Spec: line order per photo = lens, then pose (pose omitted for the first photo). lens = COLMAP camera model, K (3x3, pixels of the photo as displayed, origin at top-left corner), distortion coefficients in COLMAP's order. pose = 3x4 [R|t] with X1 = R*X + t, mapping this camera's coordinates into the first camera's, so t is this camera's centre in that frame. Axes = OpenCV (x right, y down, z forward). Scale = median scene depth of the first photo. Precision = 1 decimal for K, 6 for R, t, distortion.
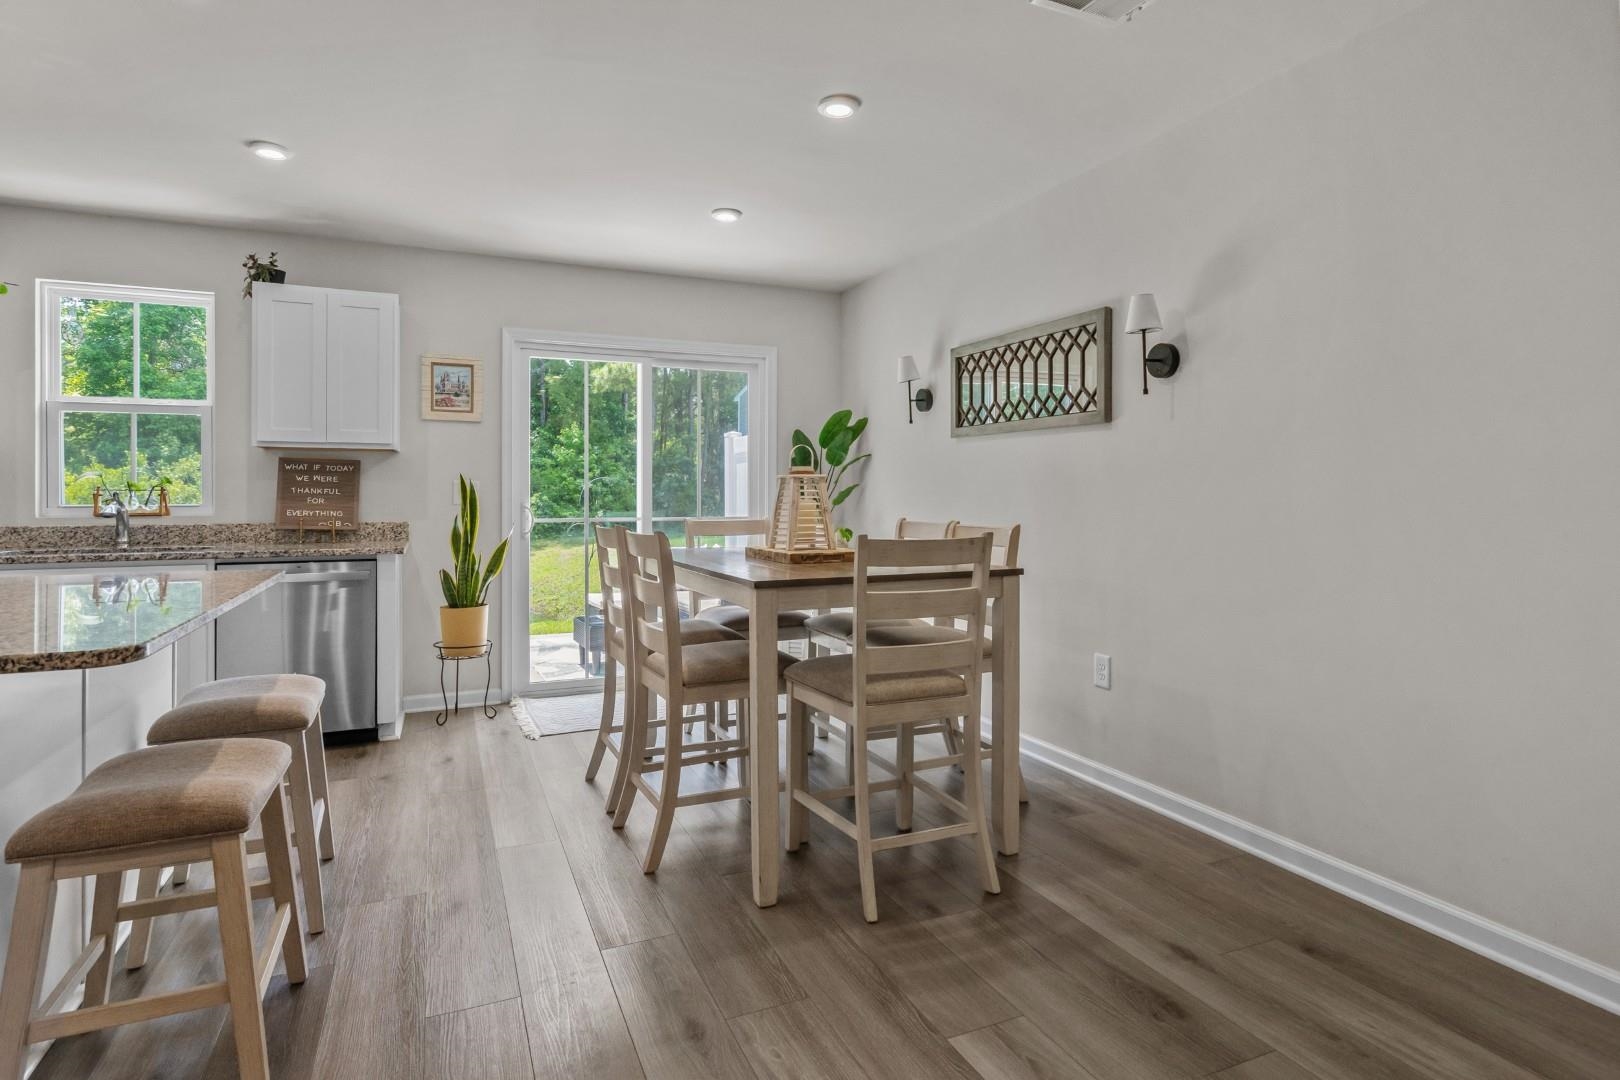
lens RADIAL K [[863.8, 0, 815.2], [0, 863.8, 493.8], [0, 0, 1]] dist [0.003547, 0.001165]
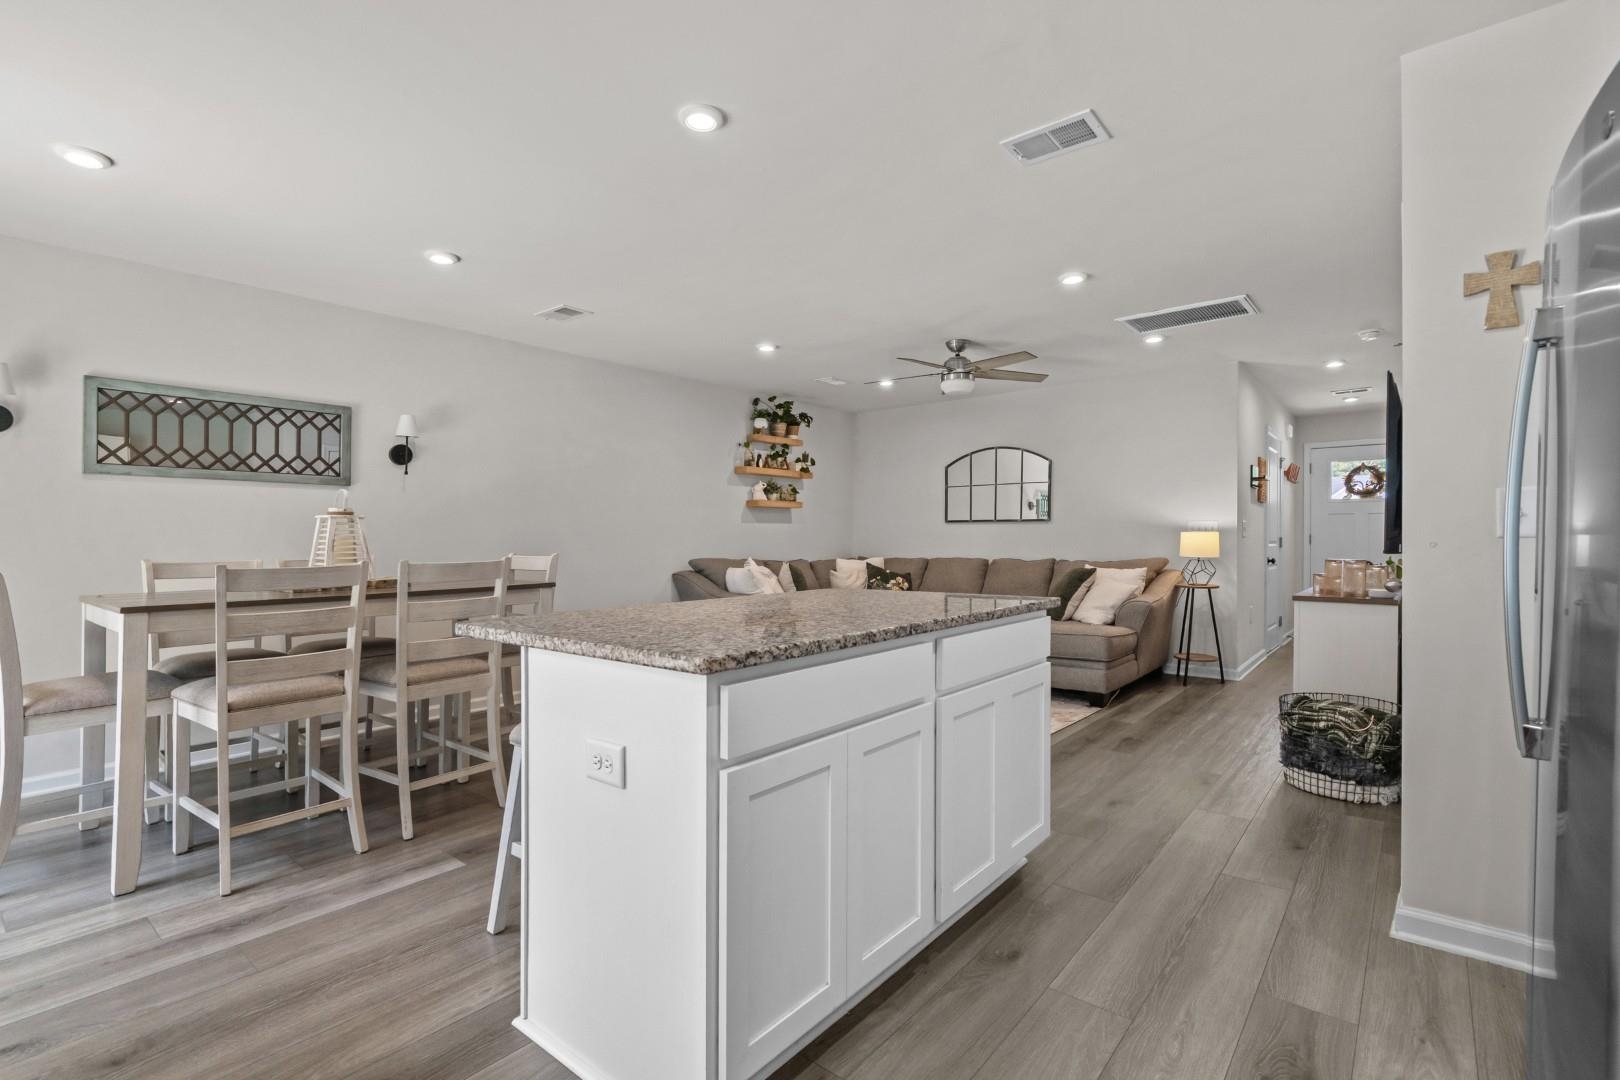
lens RADIAL K [[740.3, 0, 812.8], [0, 740.3, 541.7], [0, 0, 1]] dist [-0.003338, -0.000075]
pose [[-0.449468, -0.001335, 0.893296, -0.918353], [0.007544, 0.999958, 0.005290, 0.010069], [-0.893265, 0.009116, -0.449438, 0.692329]]
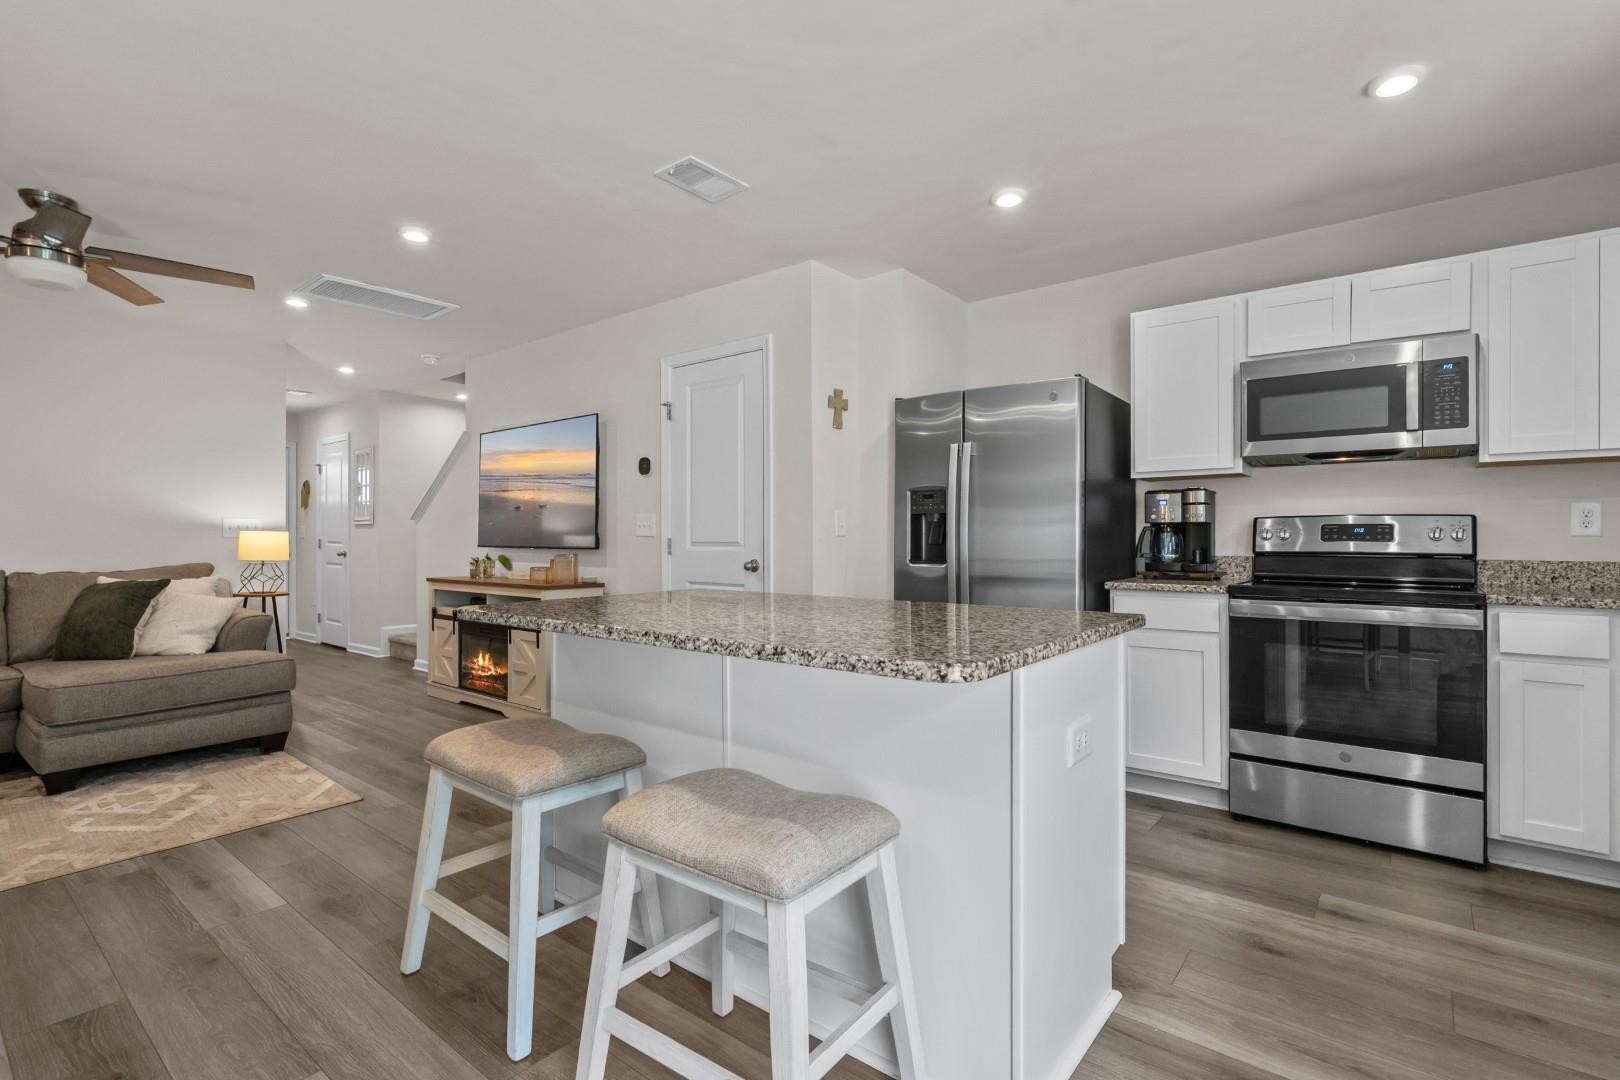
lens RADIAL K [[755.5, 0, 816.5], [0, 755.5, 533.4], [0, 0, 1]] dist [-0.011049, 0.004139]
pose [[-0.884452, 0.000700, -0.466630, -0.249007], [0.001530, 0.999998, -0.001401, 0.011581], [0.466628, -0.001953, -0.884452, 0.903236]]
